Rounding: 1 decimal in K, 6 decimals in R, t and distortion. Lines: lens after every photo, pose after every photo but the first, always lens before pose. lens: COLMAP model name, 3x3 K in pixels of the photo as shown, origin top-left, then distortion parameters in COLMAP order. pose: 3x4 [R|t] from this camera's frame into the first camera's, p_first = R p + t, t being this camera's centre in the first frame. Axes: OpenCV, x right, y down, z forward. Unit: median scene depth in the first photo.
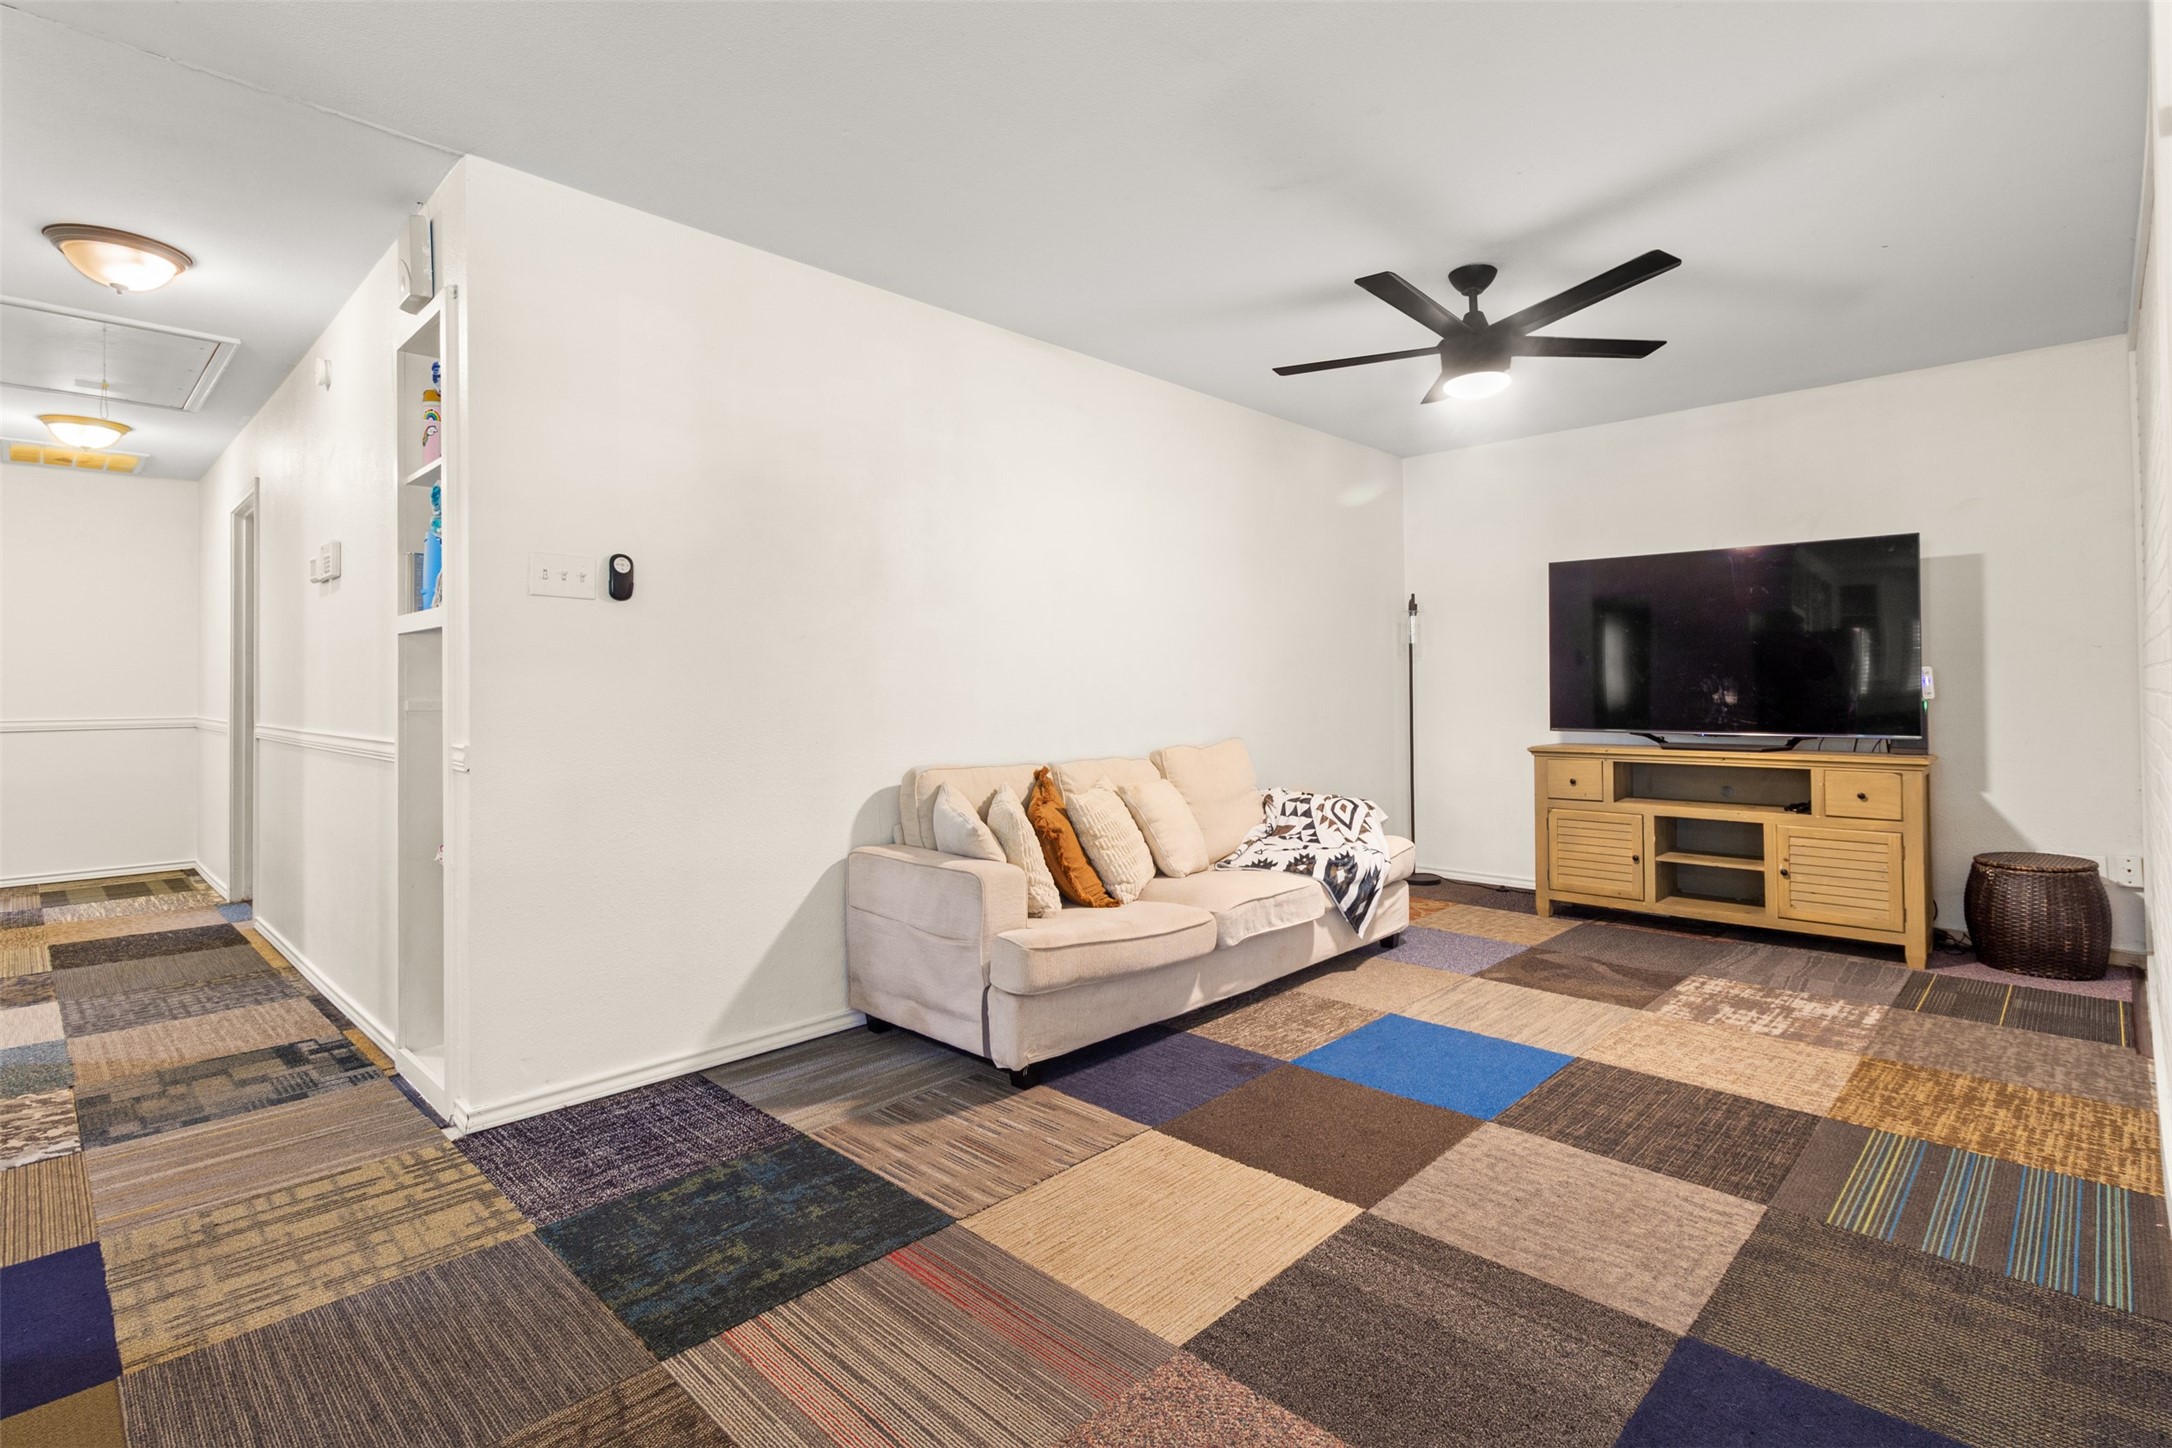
lens RADIAL K [[1035.4, 0, 1090.8], [0, 1035.4, 706.5], [0, 0, 1]] dist [0.009059, 0.000480]
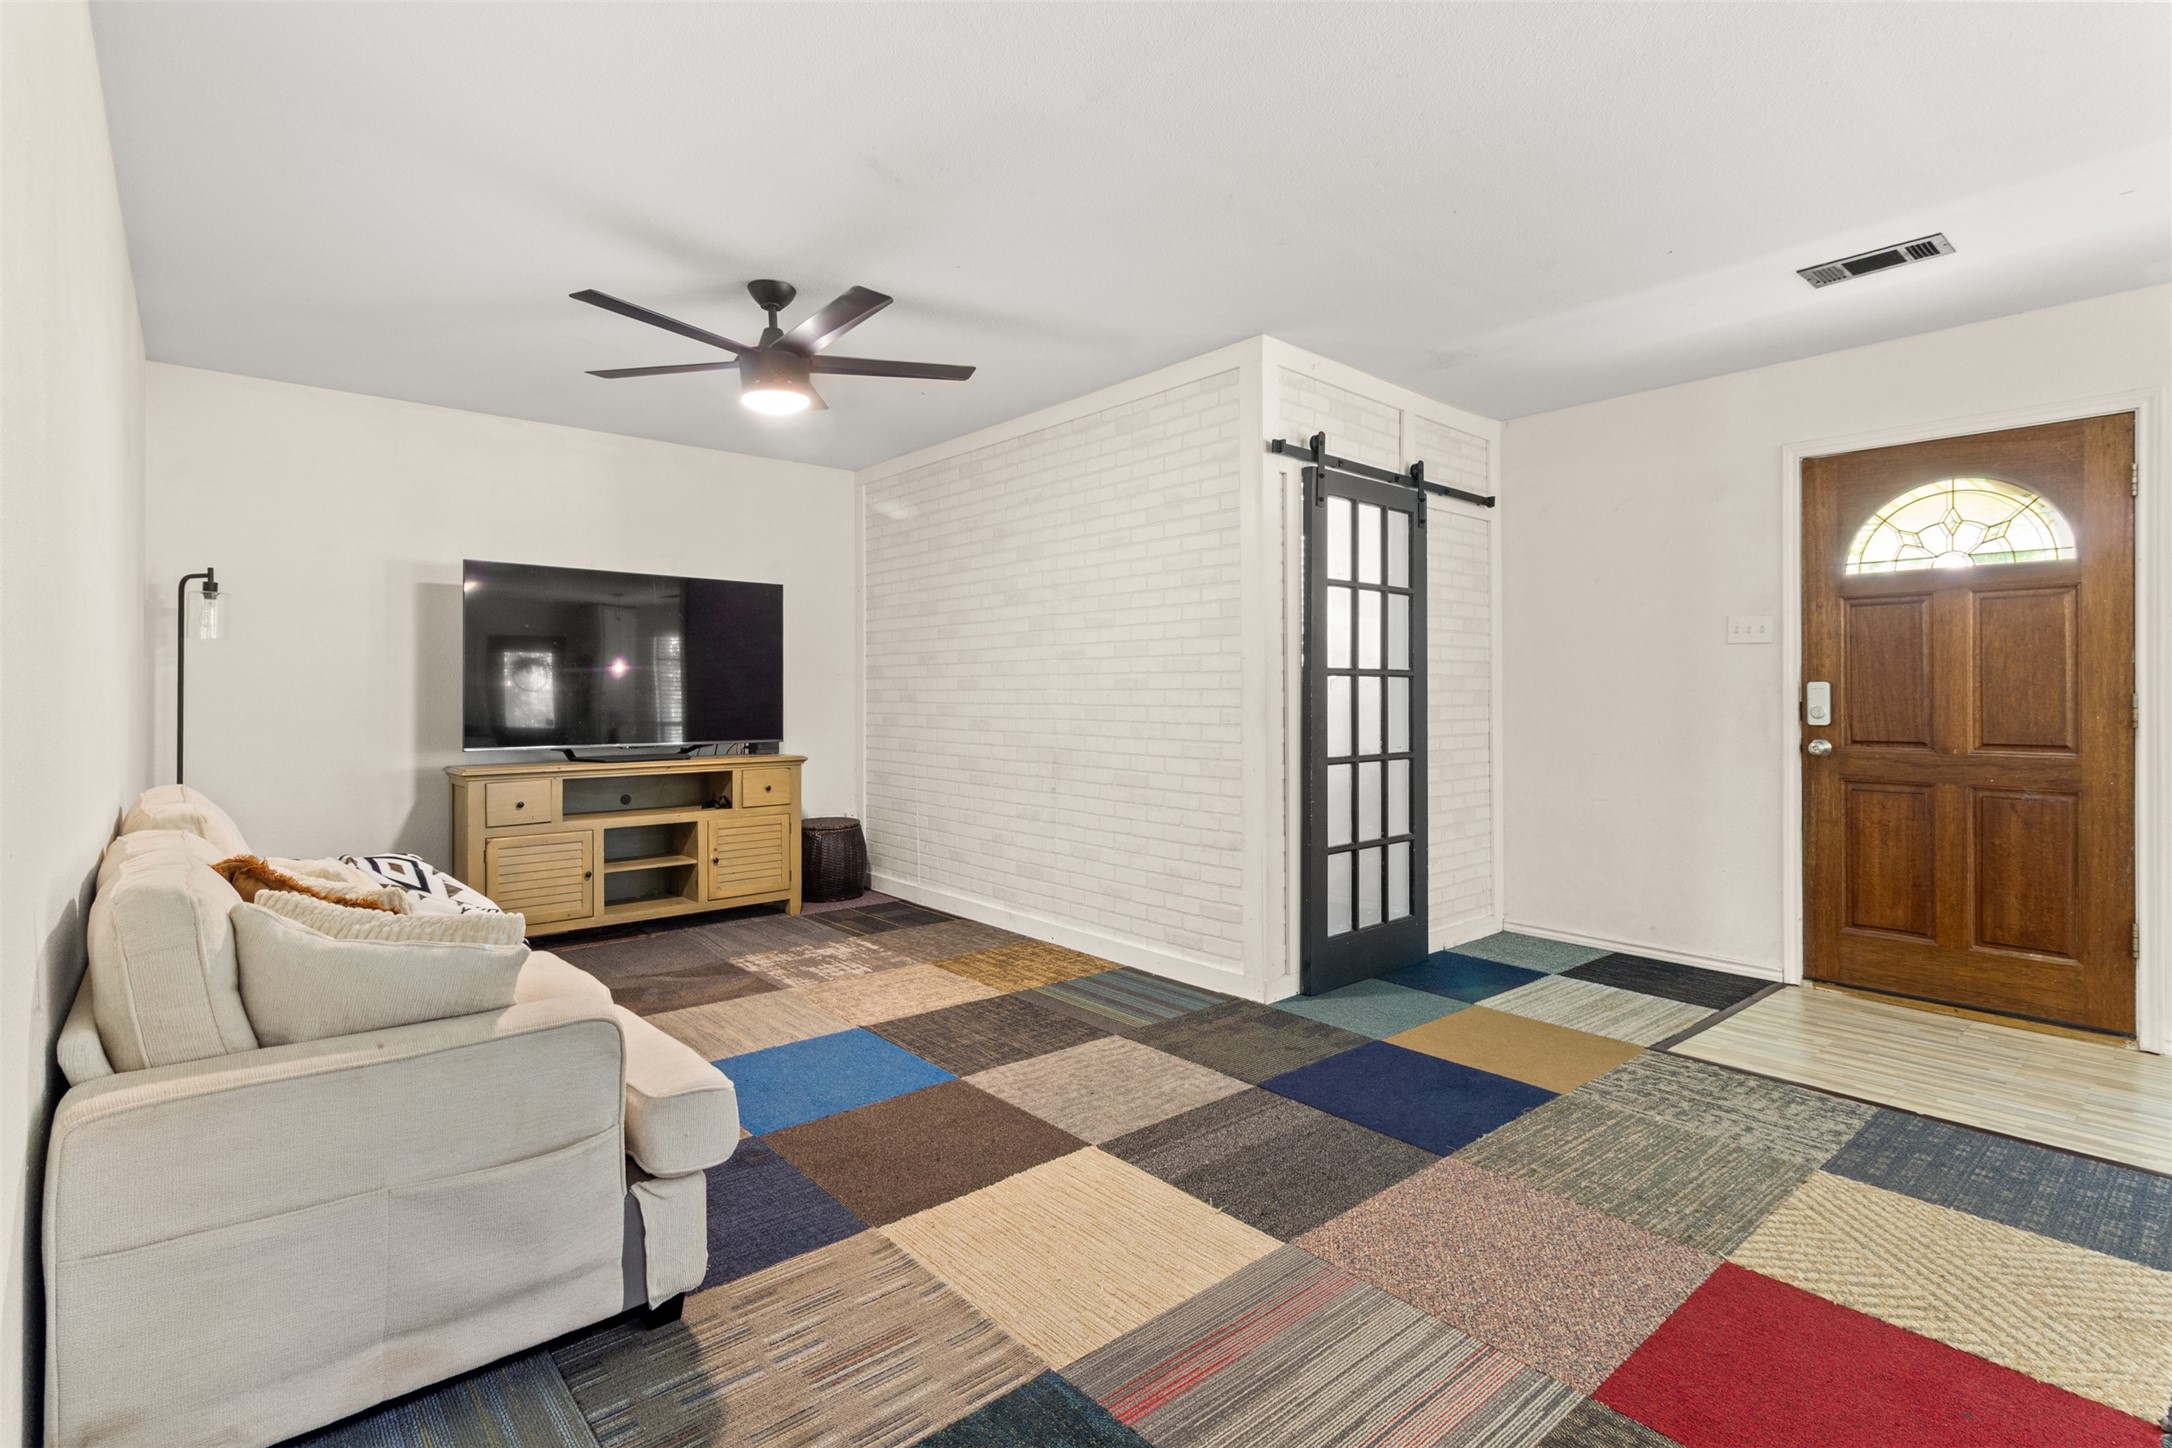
lens RADIAL K [[1035.4, 0, 1142.8], [0, 1035.4, 687.1], [0, 0, 1]] dist [0.009059, 0.000480]
pose [[0.063359, 0.016017, 0.997862, -0.768380], [0.015163, 0.999740, -0.017010, -0.013985], [-0.997876, 0.016208, 0.063100, 0.717351]]
